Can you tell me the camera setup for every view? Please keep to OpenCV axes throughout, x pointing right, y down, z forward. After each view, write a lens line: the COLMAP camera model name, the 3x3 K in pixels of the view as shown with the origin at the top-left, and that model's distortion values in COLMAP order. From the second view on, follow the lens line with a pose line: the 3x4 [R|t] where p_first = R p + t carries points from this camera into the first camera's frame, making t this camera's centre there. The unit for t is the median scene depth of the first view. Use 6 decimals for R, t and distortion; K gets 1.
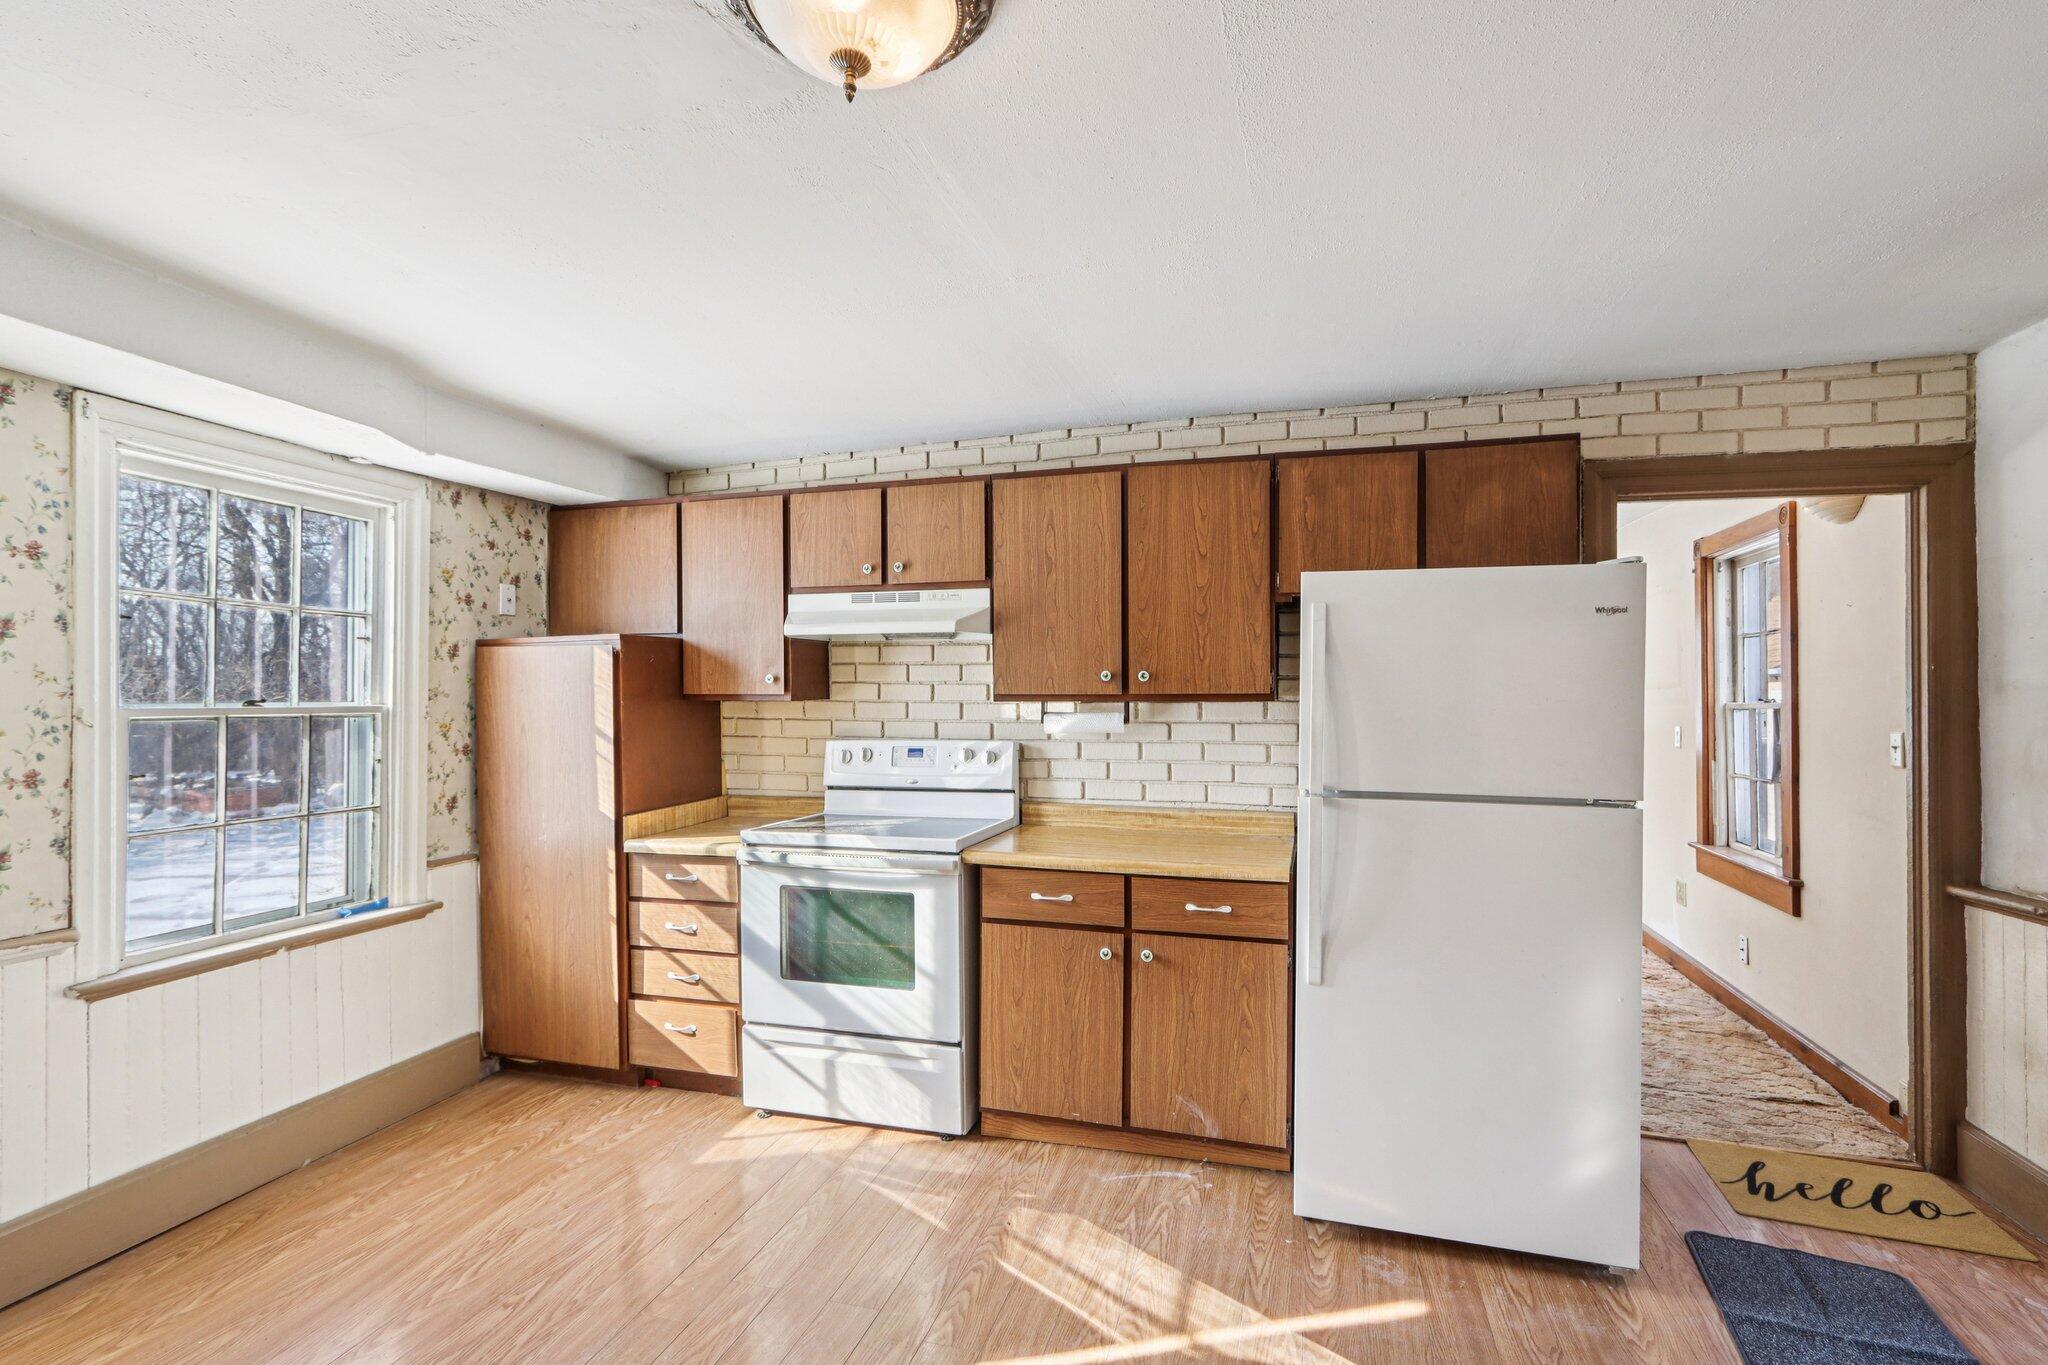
lens RADIAL K [[959.7, 0, 1012.9], [0, 959.7, 690.9], [0, 0, 1]] dist [-0.010497, 0.006861]
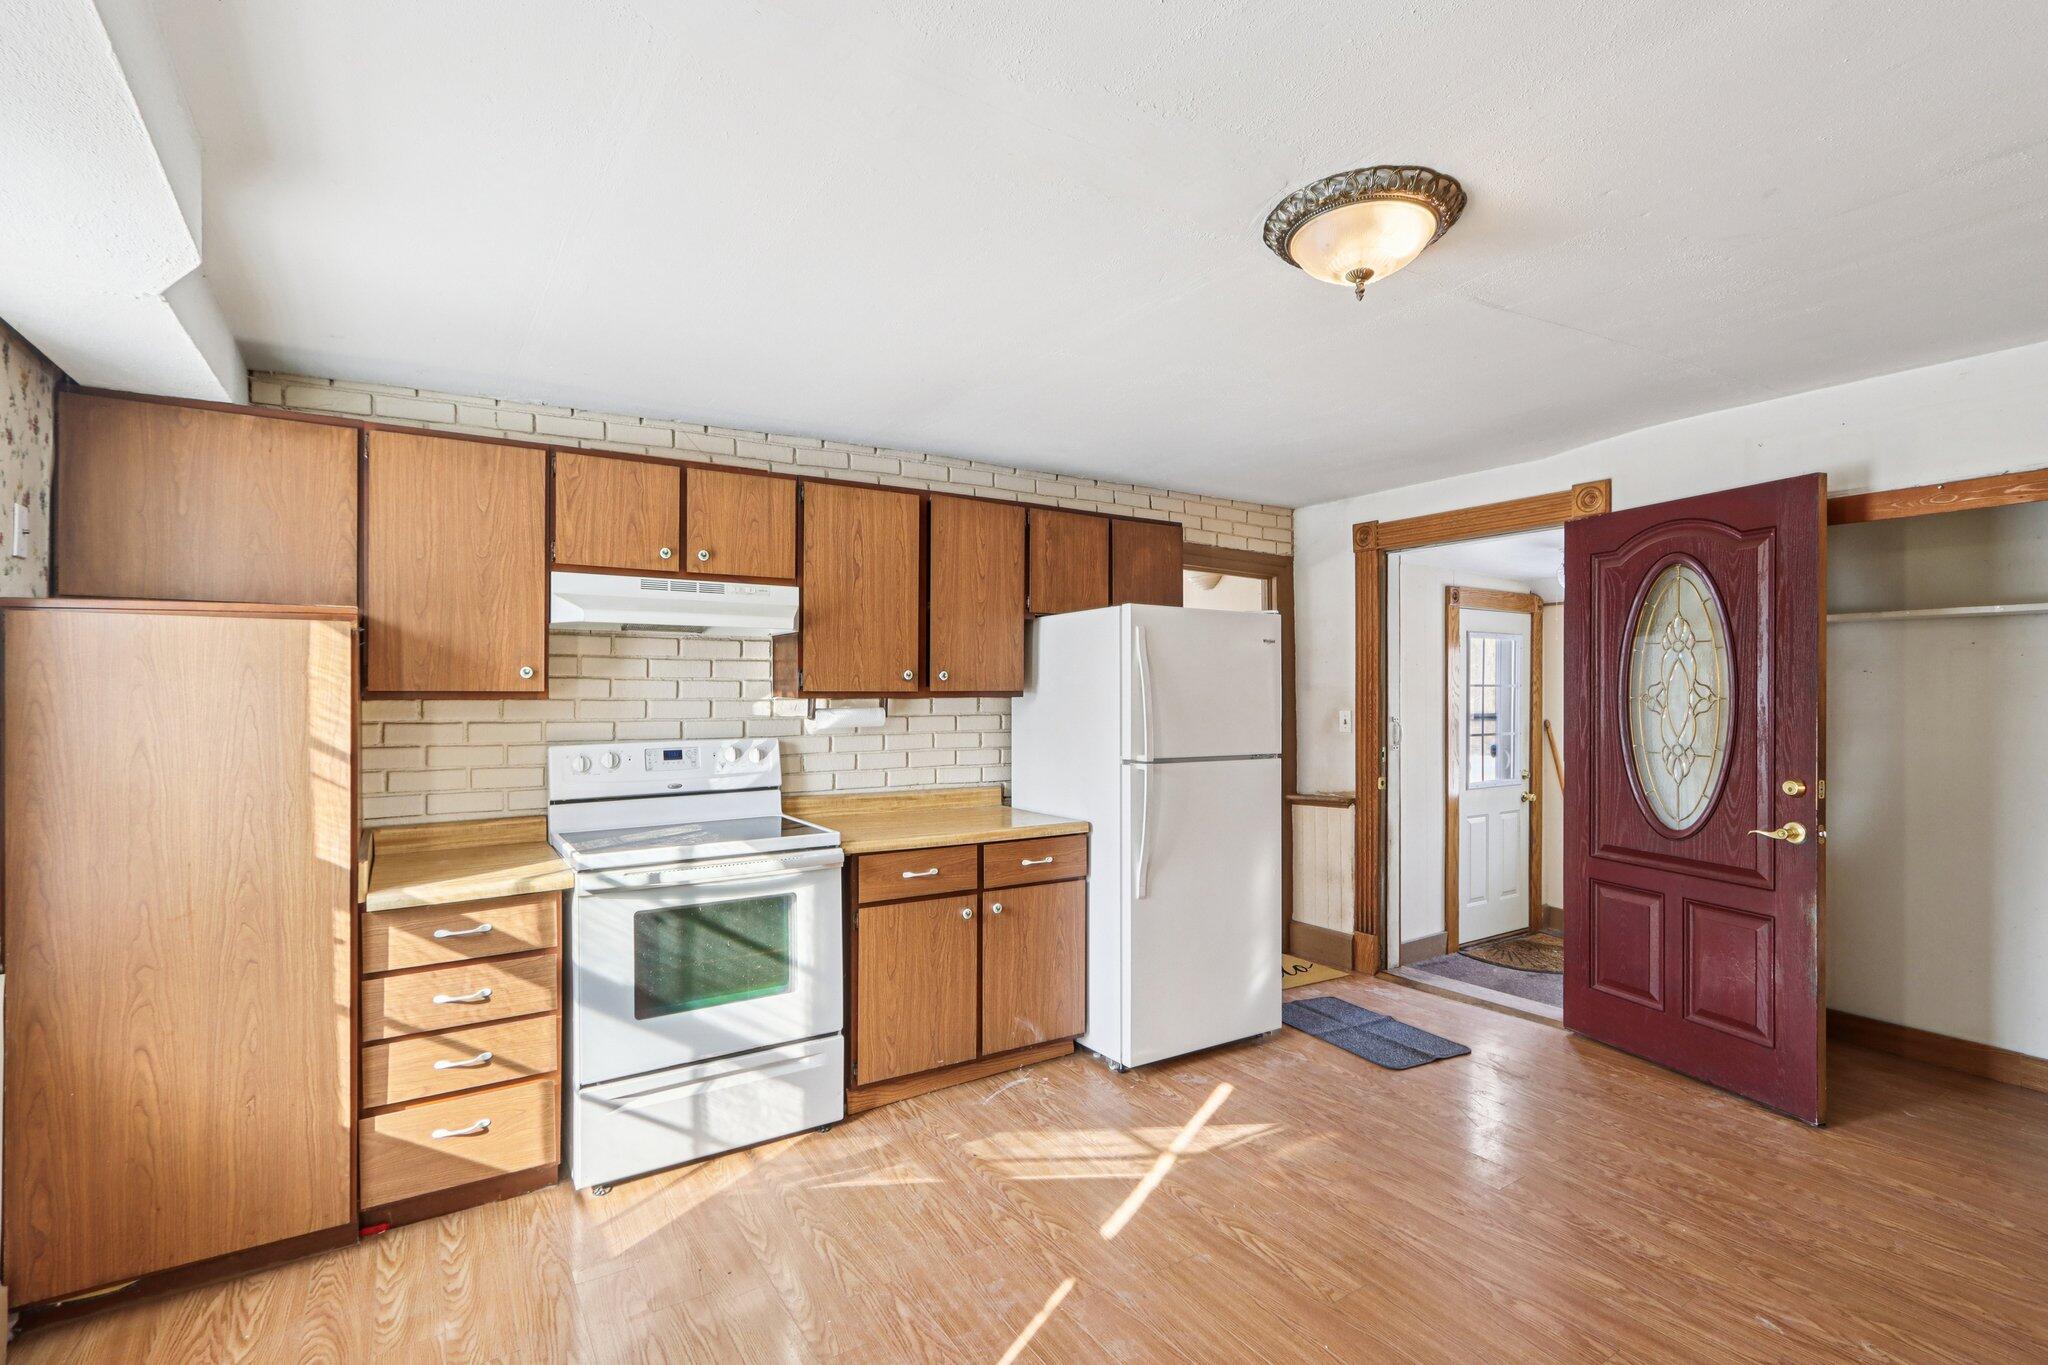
lens RADIAL K [[959.7, 0, 1012.2], [0, 959.7, 678.4], [0, 0, 1]] dist [-0.010497, 0.006861]
pose [[0.646984, 0.010371, 0.762433, -0.687460], [-0.001767, 0.999925, -0.012102, 0.001876], [-0.762501, 0.006482, 0.646954, 0.181564]]
